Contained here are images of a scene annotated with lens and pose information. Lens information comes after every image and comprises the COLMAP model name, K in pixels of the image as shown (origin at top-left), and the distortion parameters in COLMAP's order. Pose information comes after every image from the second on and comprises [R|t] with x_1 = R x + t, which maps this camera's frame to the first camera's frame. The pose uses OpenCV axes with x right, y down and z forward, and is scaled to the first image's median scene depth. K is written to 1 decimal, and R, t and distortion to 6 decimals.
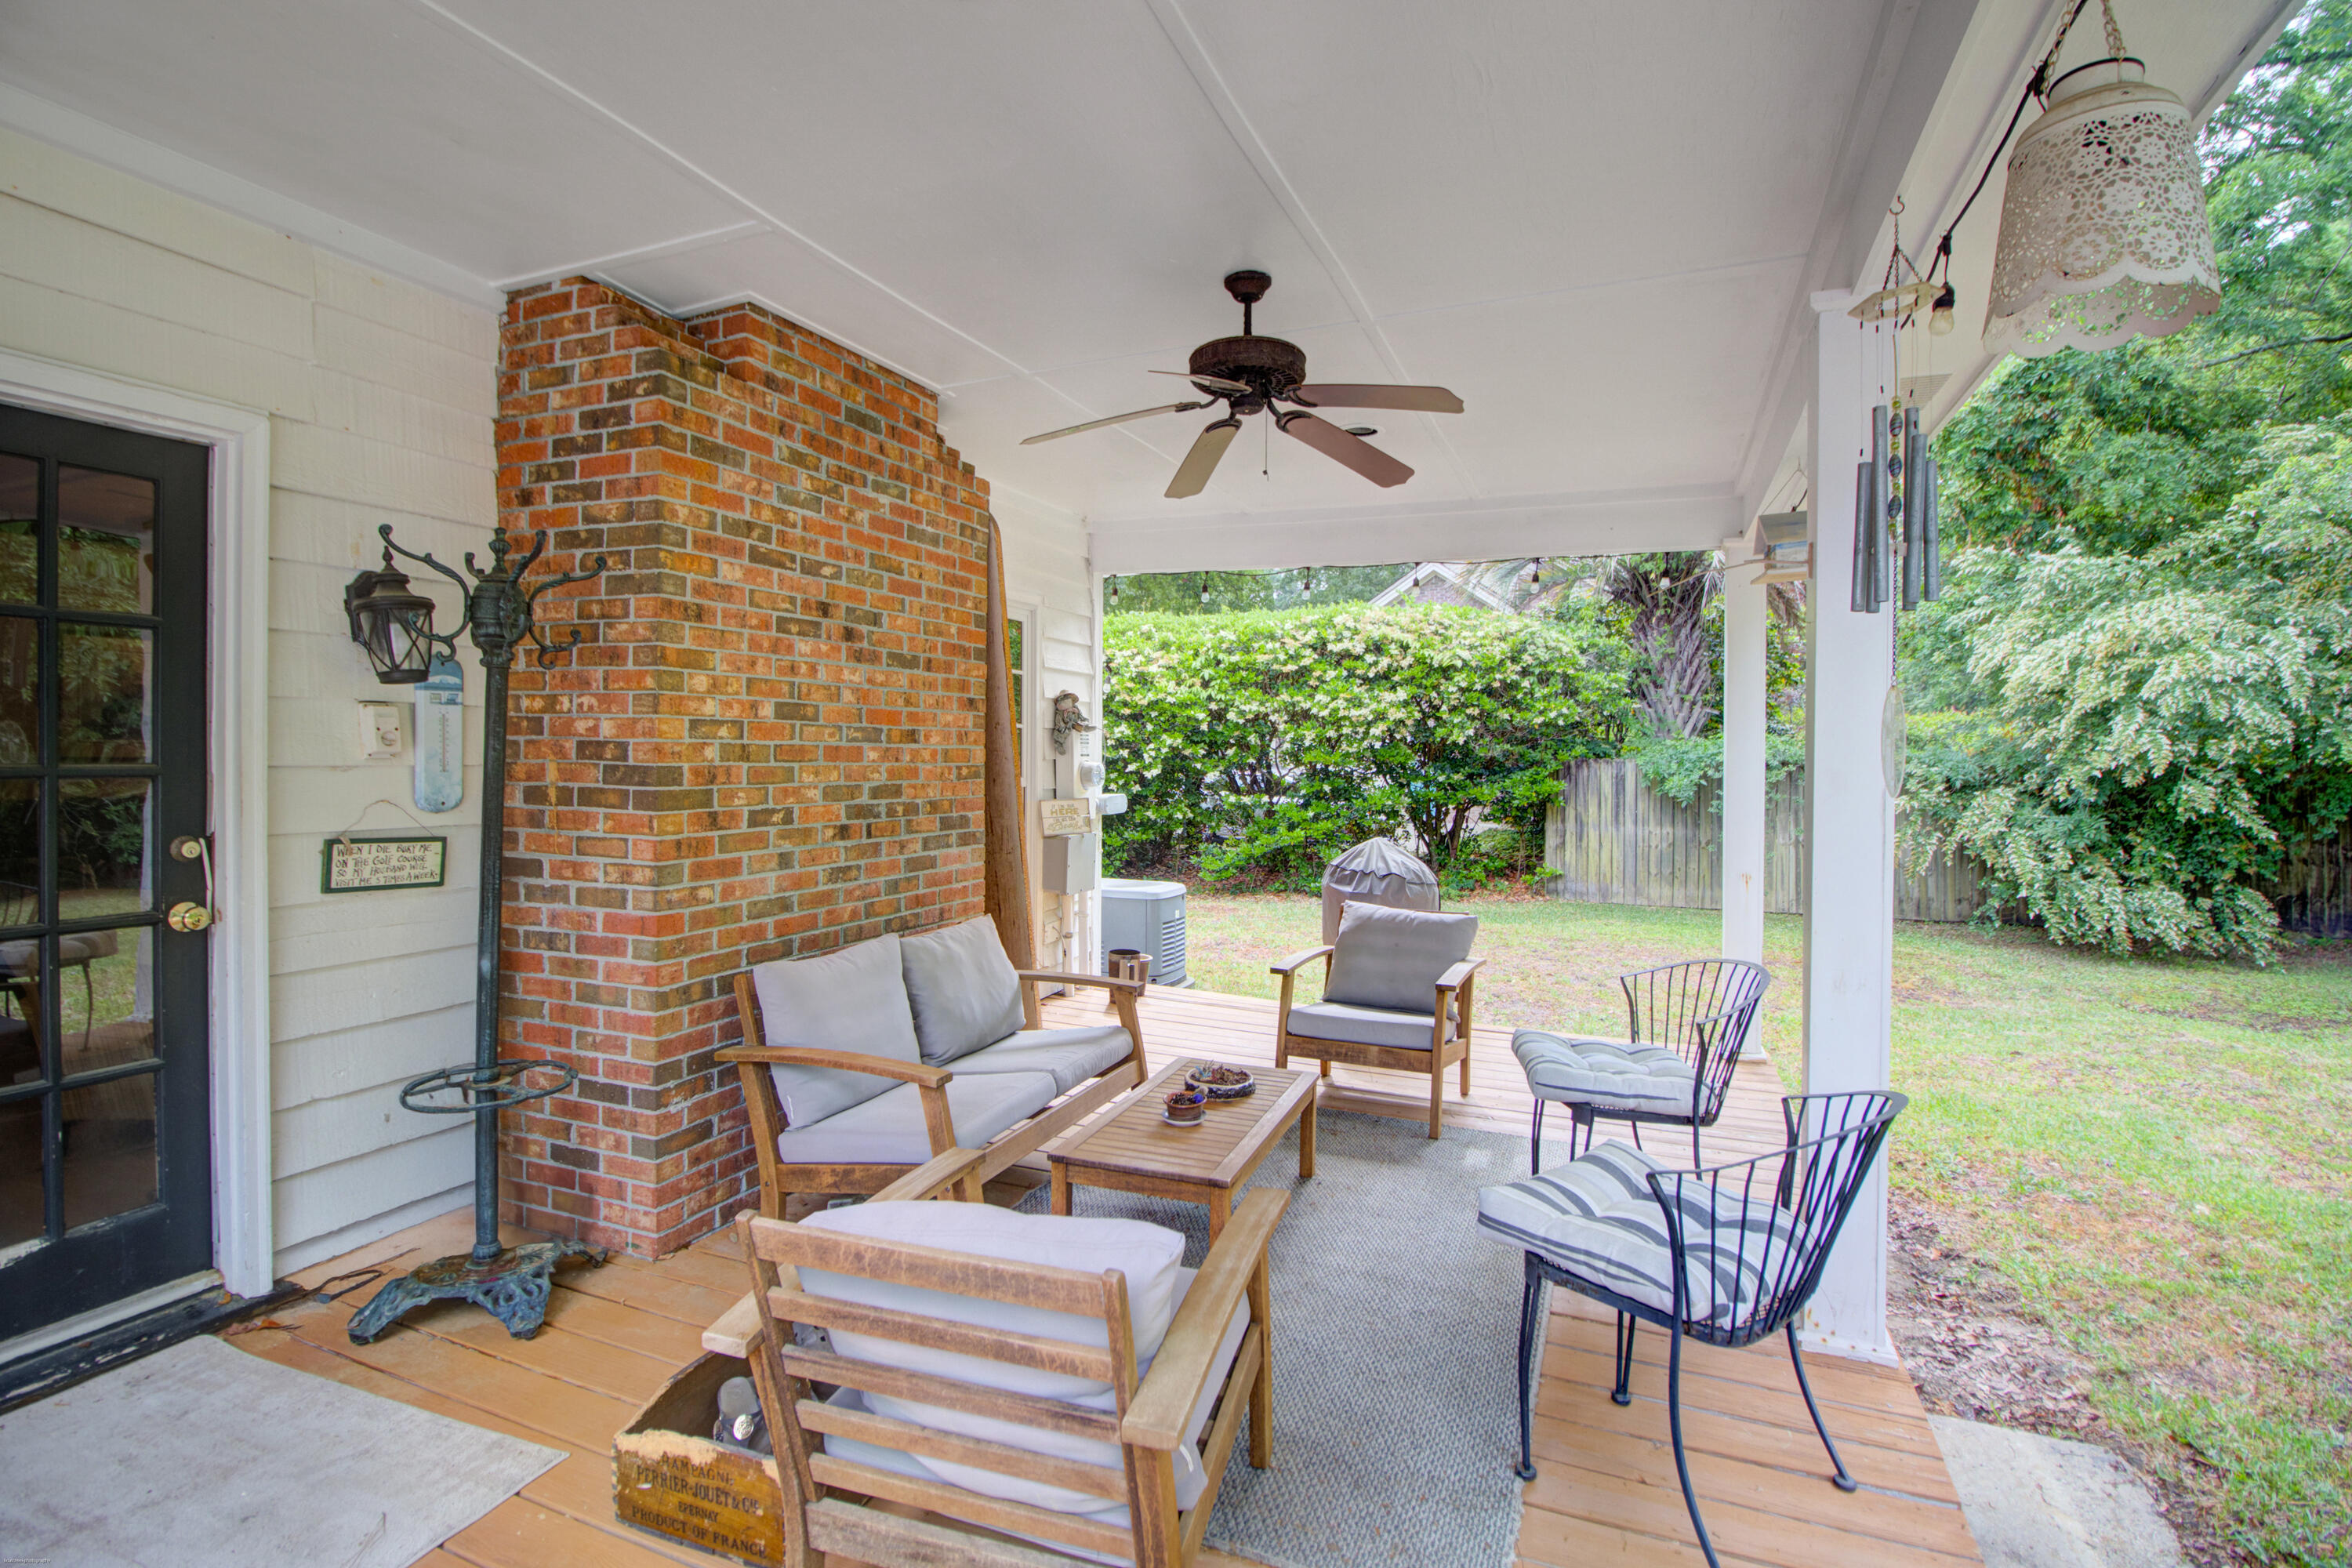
lens RADIAL K [[1090.2, 0, 1176.7], [0, 1090.2, 766.9], [0, 0, 1]] dist [0.001702, -0.015560]
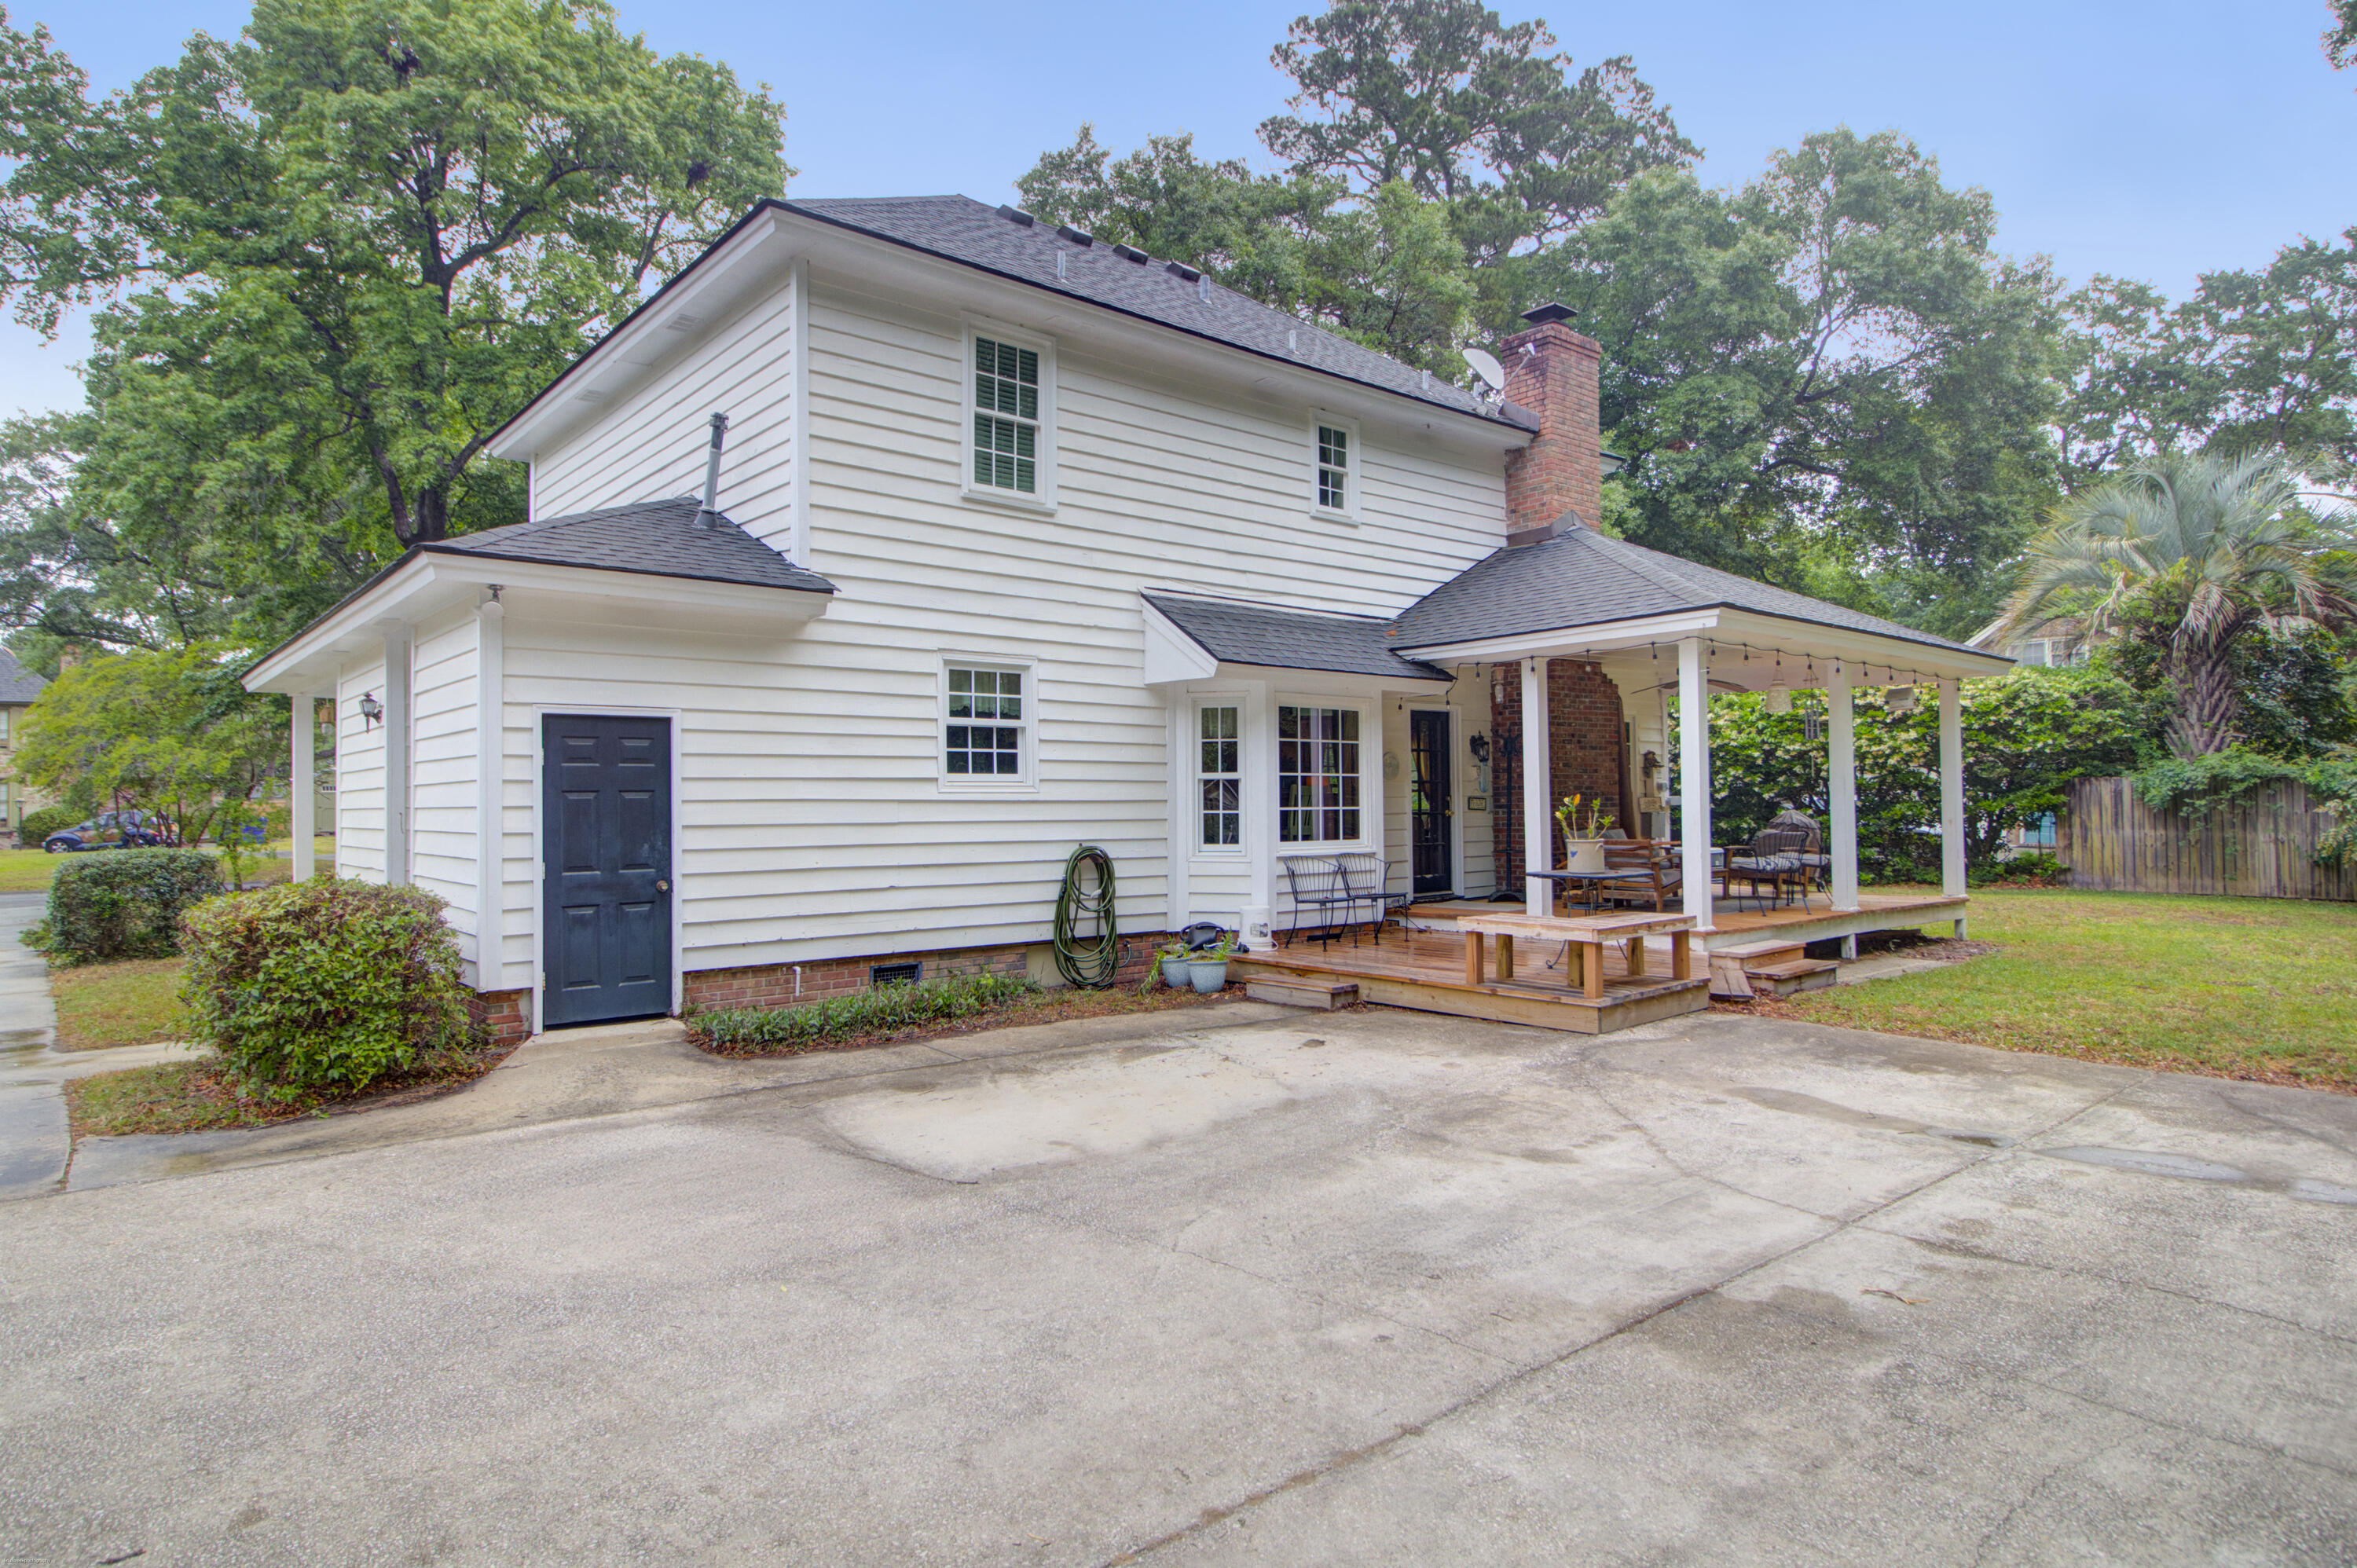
lens RADIAL K [[1326.9, 0, 1177.1], [0, 1326.9, 772.8], [0, 0, 1]] dist [0.002126, -0.010972]
pose [[0.895509, -0.026933, -0.444228, 0.117587], [0.012652, 0.999304, -0.035082, 0.030064], [0.444864, 0.025796, 0.895227, -0.927132]]
